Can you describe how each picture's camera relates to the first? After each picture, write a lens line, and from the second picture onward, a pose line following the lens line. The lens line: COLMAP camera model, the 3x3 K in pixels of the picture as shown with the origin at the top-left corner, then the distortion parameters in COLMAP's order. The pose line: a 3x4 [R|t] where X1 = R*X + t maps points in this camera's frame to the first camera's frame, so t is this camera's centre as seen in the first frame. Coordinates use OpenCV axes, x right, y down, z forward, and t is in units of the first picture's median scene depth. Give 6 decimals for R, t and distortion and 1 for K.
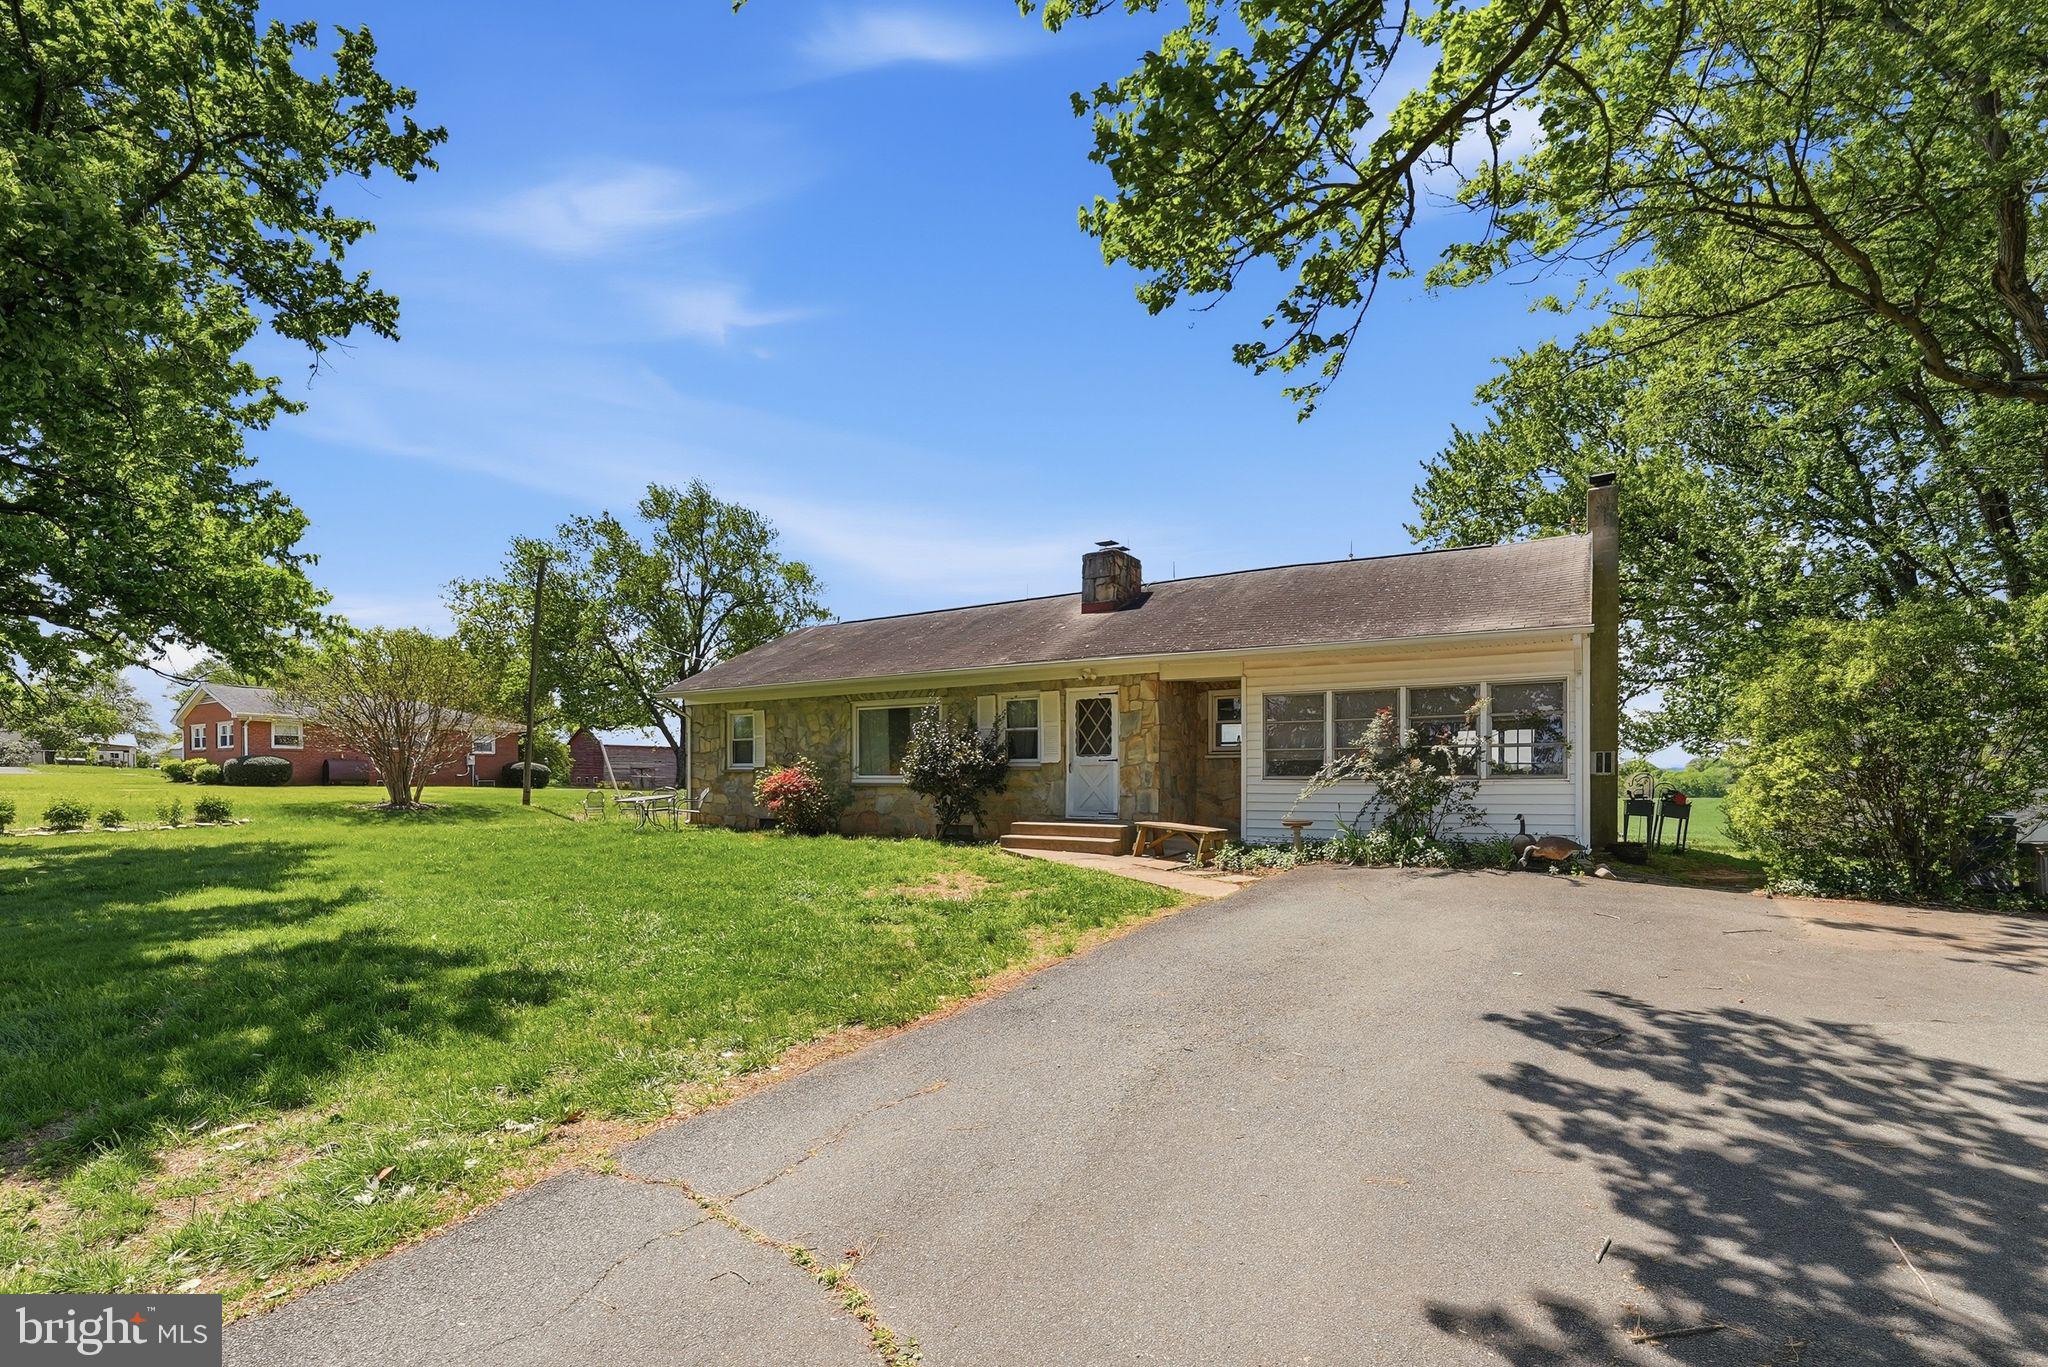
lens RADIAL K [[969.4, 0, 1028.3], [0, 969.4, 773.1], [0, 0, 1]] dist [0.005438, 0.000655]
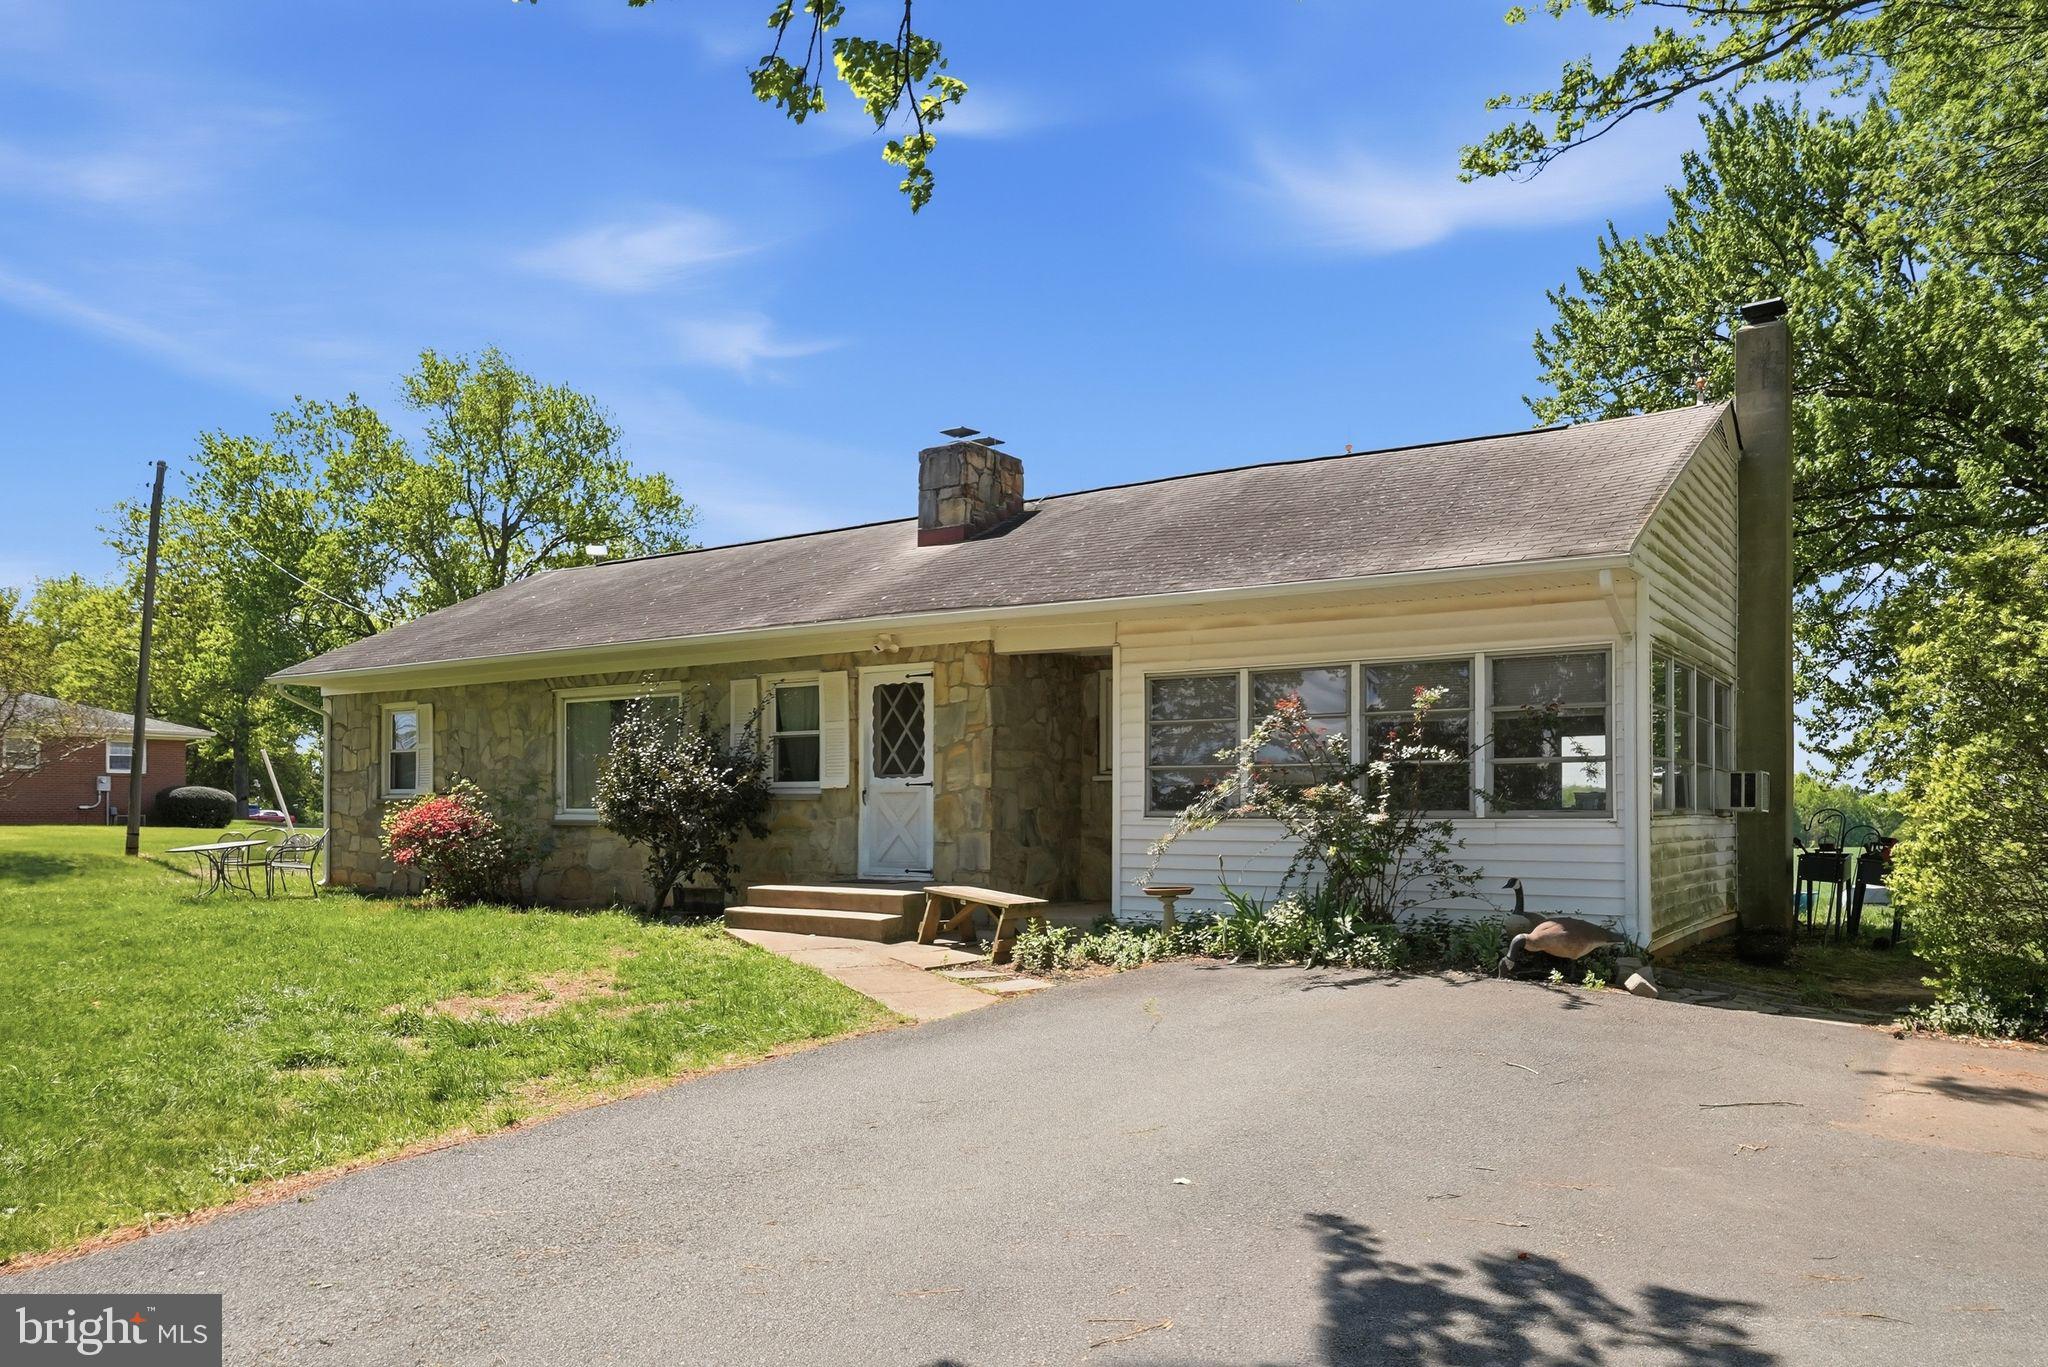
lens RADIAL K [[1492.5, 0, 1023.4], [0, 1492.5, 778.2], [0, 0, 1]] dist [0.070770, 0.001011]
pose [[0.999181, 0.000061, -0.040453, 0.181687], [-0.000700, 0.999875, -0.015783, -0.002211], [0.040447, 0.015798, 0.999057, 0.060486]]
